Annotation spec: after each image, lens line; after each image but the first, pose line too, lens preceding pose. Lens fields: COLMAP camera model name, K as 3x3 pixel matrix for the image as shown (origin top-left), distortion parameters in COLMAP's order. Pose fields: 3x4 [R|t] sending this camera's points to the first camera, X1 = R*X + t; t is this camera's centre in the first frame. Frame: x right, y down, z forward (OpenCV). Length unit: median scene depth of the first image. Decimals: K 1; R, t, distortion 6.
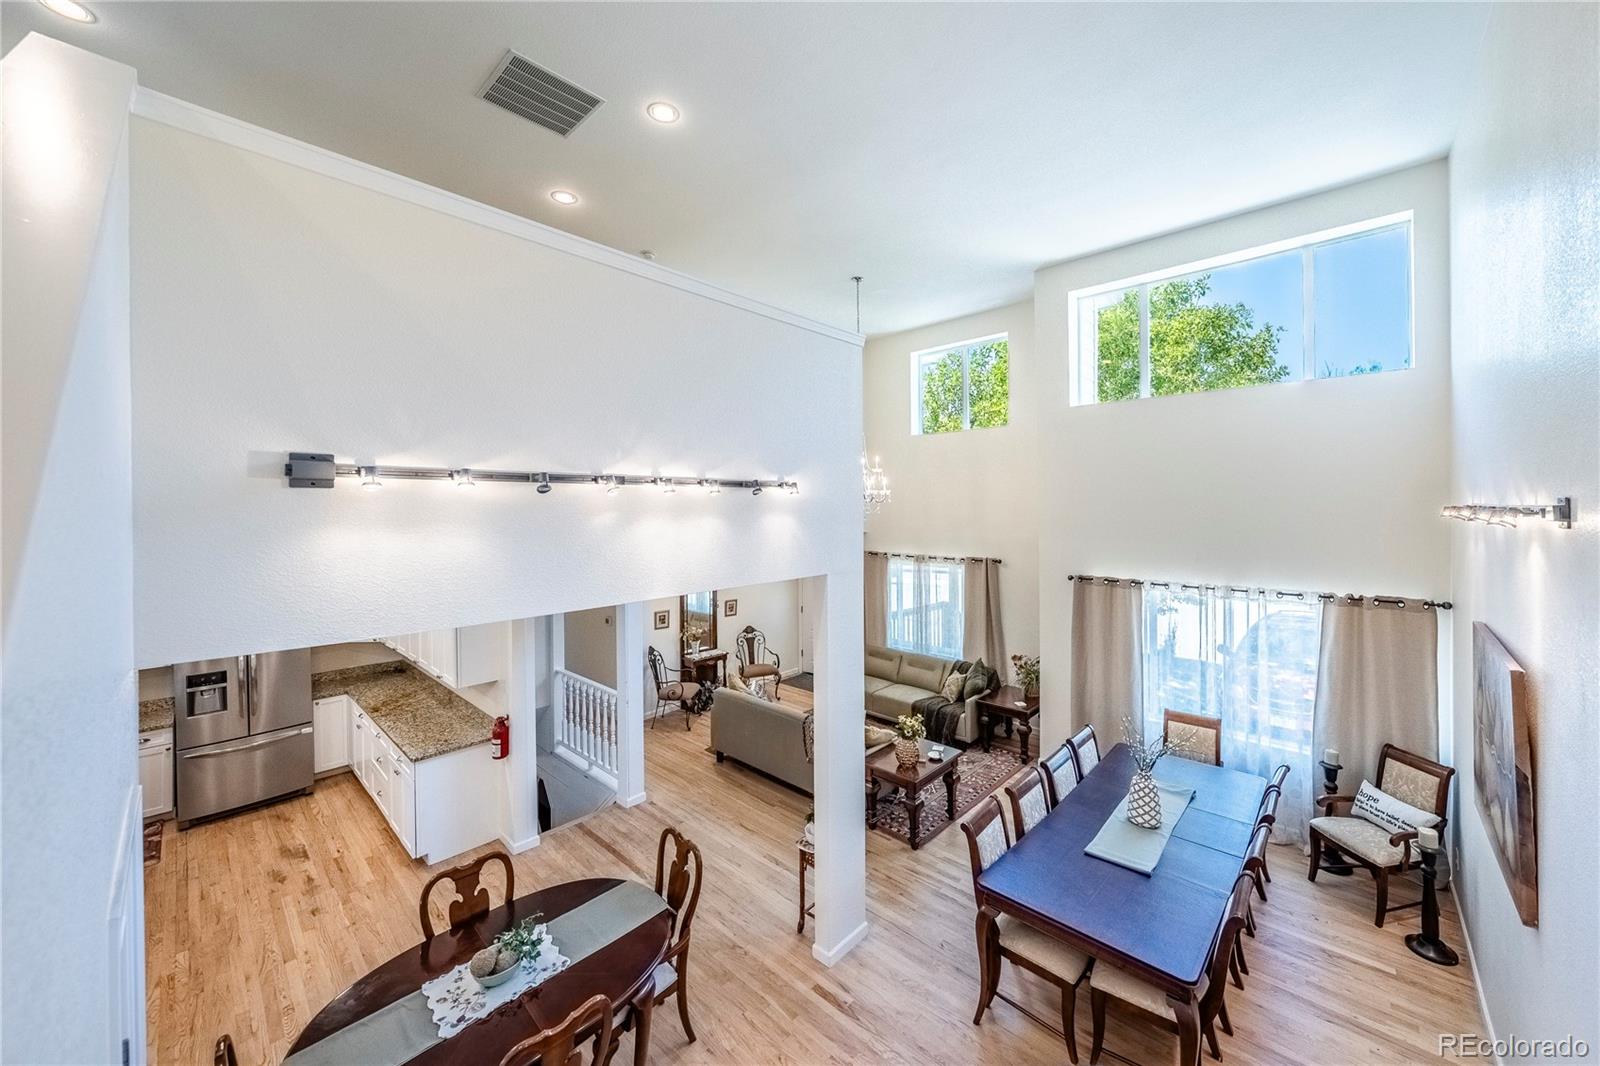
lens RADIAL K [[583.5, 0, 836.9], [0, 583.5, 508.7], [0, 0, 1]] dist [-0.011340, 0.003561]
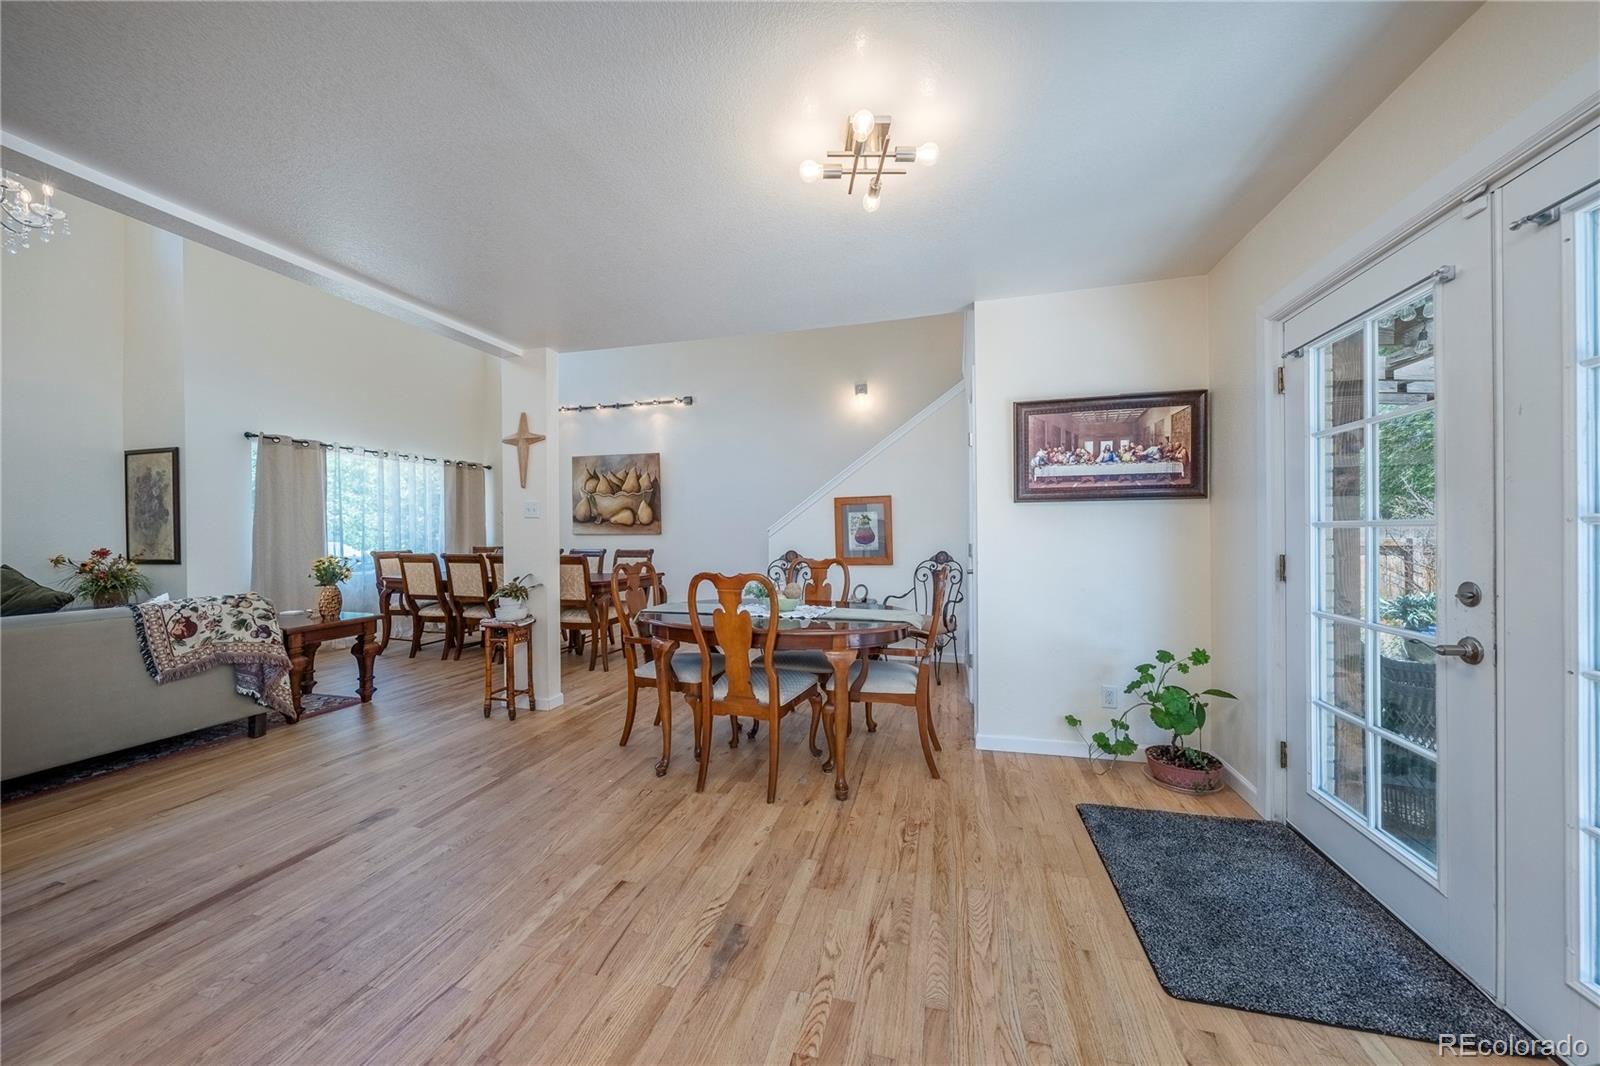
lens RADIAL K [[553.3, 0, 803.3], [0, 553.3, 533.1], [0, 0, 1]] dist [-0.006875, -0.000001]
pose [[-0.448975, 0.008090, 0.893508, -0.911886], [0.017156, 0.999853, -0.000433, 0.365066], [-0.893380, 0.015135, -0.449047, 0.824351]]
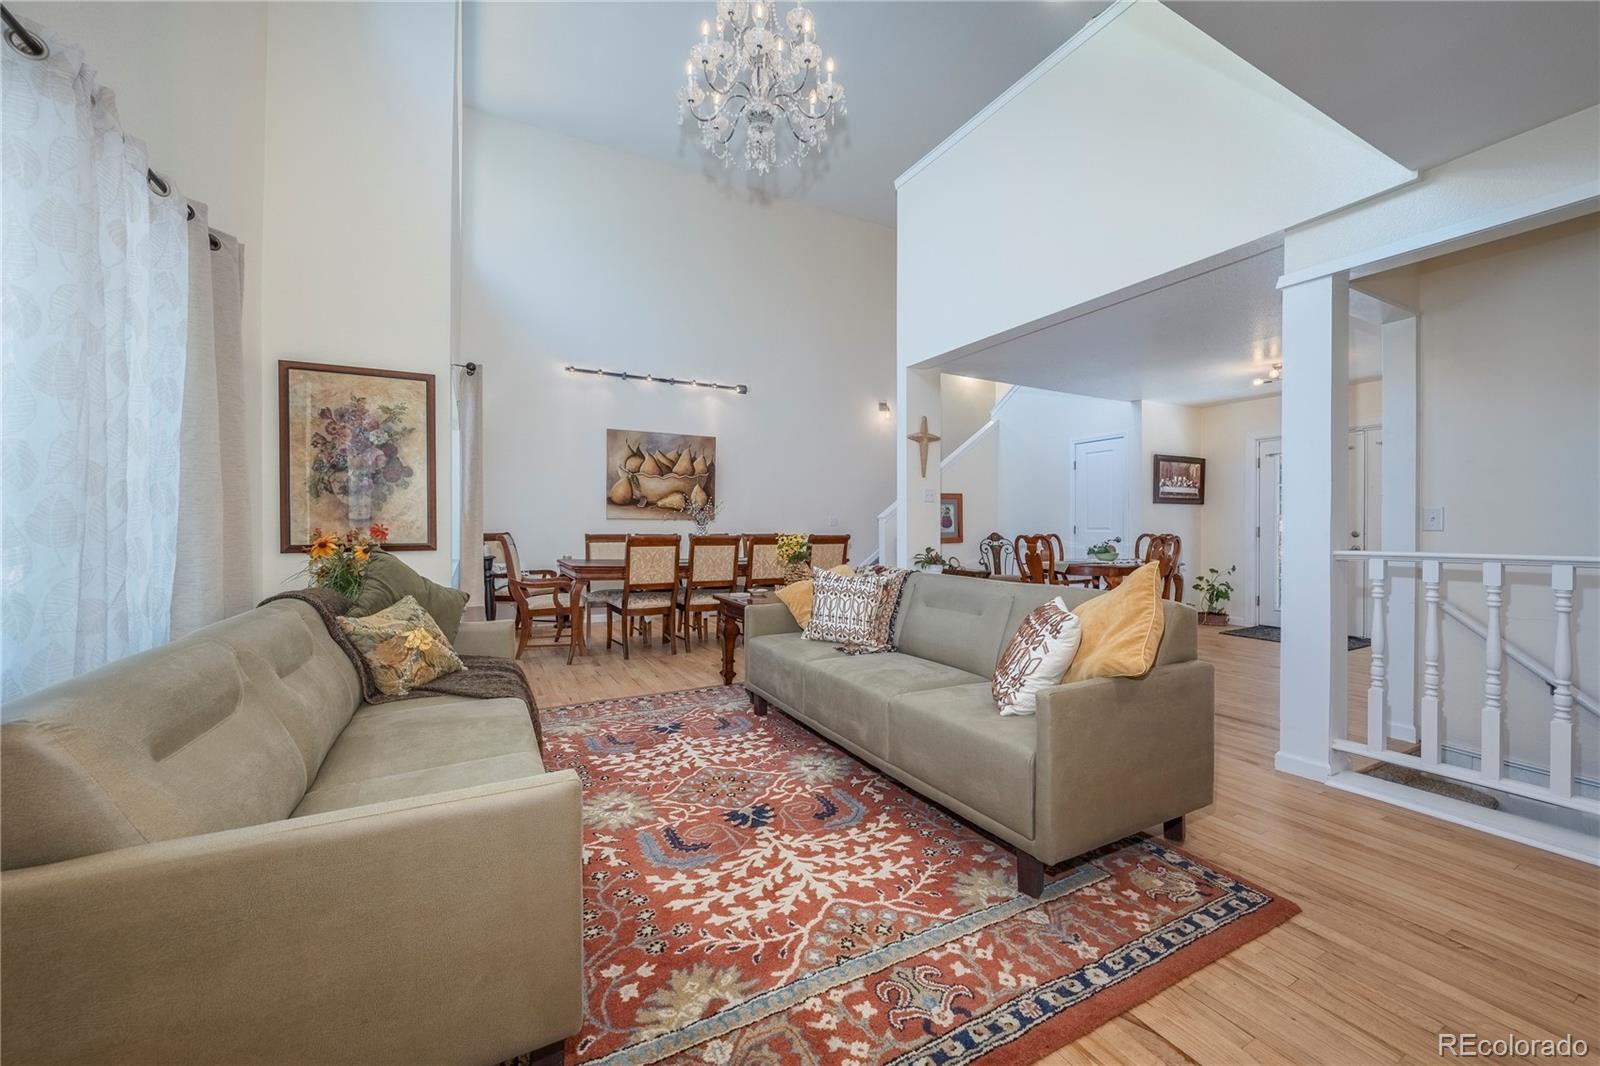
lens RADIAL K [[607.1, 0, 799.9], [0, 607.1, 533.5], [0, 0, 1]] dist [-0.000799, -0.000328]
pose [[-0.935754, 0.002390, 0.352646, -0.189697], [0.008693, 0.999829, 0.016292, 0.372882], [-0.352547, 0.018311, -0.935615, 1.921184]]
